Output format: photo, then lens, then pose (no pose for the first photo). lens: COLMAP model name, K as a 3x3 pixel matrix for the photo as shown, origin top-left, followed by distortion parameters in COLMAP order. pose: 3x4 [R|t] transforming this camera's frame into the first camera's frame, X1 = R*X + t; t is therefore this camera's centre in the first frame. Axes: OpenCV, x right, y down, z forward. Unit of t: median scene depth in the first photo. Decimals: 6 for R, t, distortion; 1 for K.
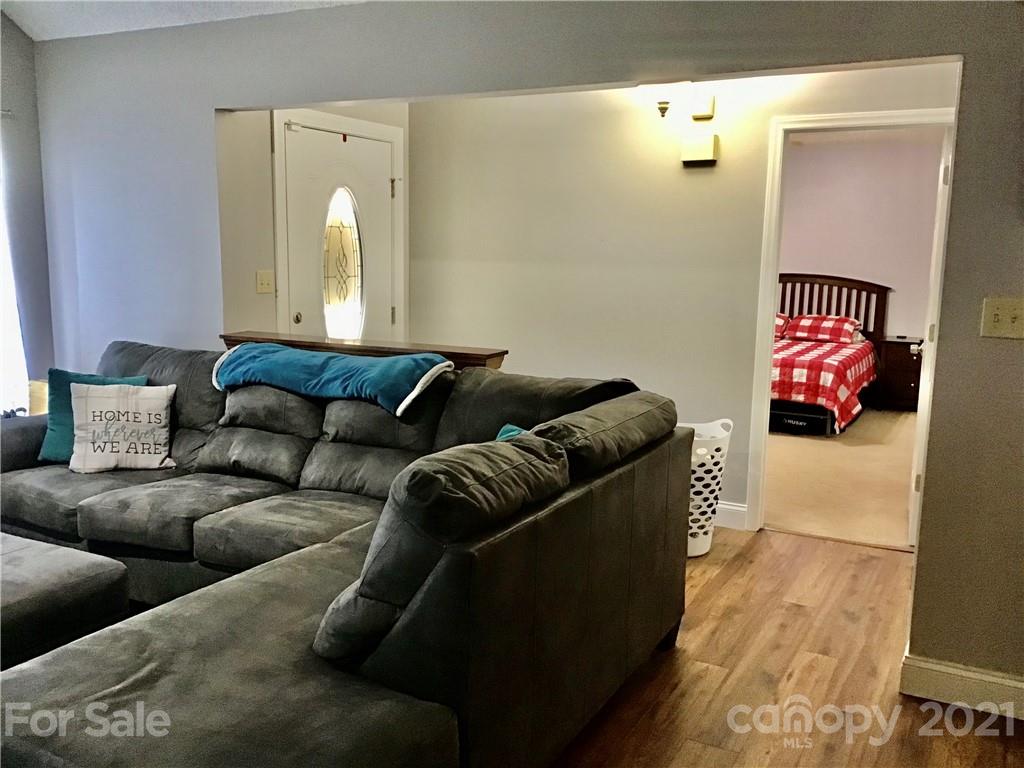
lens RADIAL K [[921.3, 0, 511.3], [0, 921.3, 385.9], [0, 0, 1]] dist [0.108894, -0.163287]
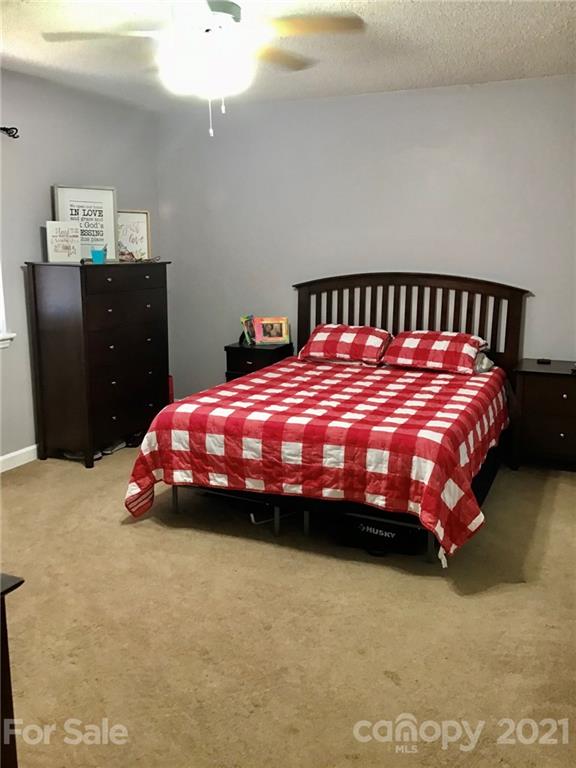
lens RADIAL K [[691.0, 0, 286.0], [0, 691.0, 389.0], [0, 0, 1]] dist [0.108894, -0.163287]
pose [[0.997600, -0.037284, 0.058338, 0.196435], [0.034072, 0.997898, 0.055120, -0.068000], [-0.060271, -0.053000, 0.996774, 0.495991]]
